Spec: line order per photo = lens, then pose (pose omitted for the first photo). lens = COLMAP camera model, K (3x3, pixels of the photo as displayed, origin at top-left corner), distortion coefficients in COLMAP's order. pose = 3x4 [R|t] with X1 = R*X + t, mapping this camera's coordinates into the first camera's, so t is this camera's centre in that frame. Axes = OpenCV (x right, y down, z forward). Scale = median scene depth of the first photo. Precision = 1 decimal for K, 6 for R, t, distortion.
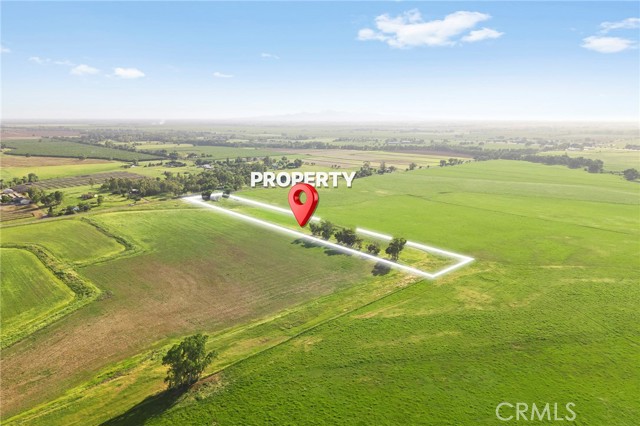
lens RADIAL K [[428.9, 0, 317.0], [0, 428.9, 213.5], [0, 0, 1]] dist [0.002738, -0.001238]
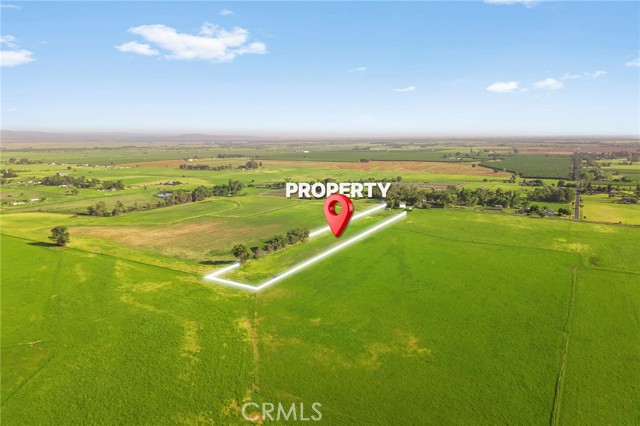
lens RADIAL K [[428.9, 0, 317.0], [0, 428.9, 213.5], [0, 0, 1]] dist [0.002738, -0.001238]
pose [[0.275958, 0.162282, -0.947371, 1.341851], [-0.186142, 0.976007, 0.112966, -0.188948], [0.942973, 0.145172, 0.299545, 0.898509]]
